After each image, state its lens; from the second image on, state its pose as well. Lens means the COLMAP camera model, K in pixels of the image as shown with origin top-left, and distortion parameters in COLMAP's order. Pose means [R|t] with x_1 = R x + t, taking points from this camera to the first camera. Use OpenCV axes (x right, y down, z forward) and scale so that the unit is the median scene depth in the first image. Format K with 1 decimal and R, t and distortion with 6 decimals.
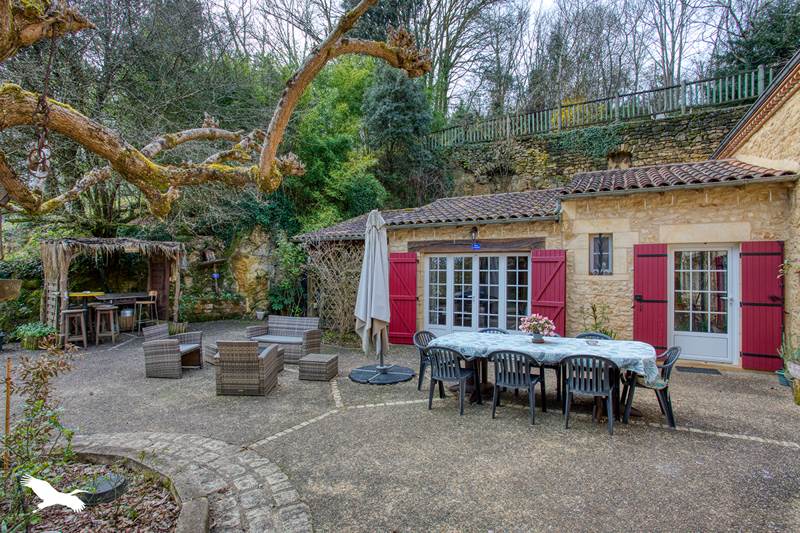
lens RADIAL K [[408.0, 0, 400.0], [0, 408.0, 266.5], [0, 0, 1]] dist [-0.018341, 0.000312]
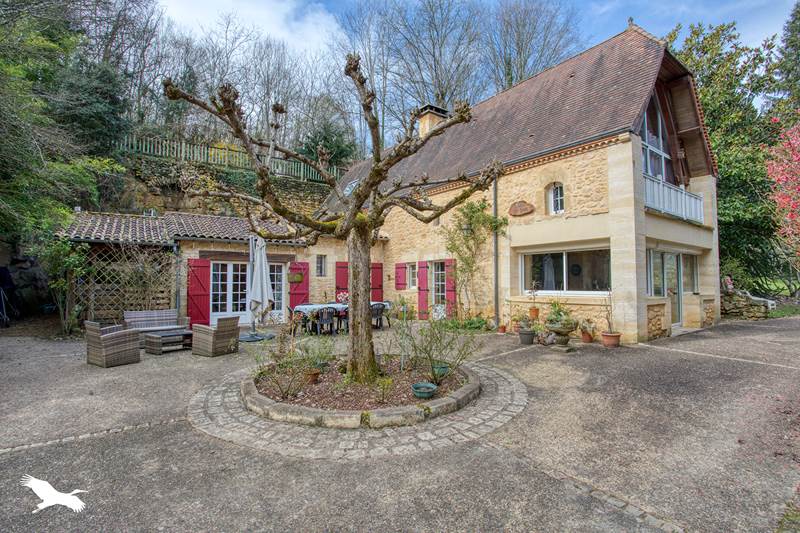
lens RADIAL K [[383.2, 0, 400.0], [0, 383.2, 266.5], [0, 0, 1]] dist [-0.000130, -0.000038]
pose [[0.453660, 0.025045, 0.890823, -0.788493], [-0.019543, 0.999644, -0.018152, -0.000001], [-0.890961, -0.009174, 0.453988, -0.133550]]
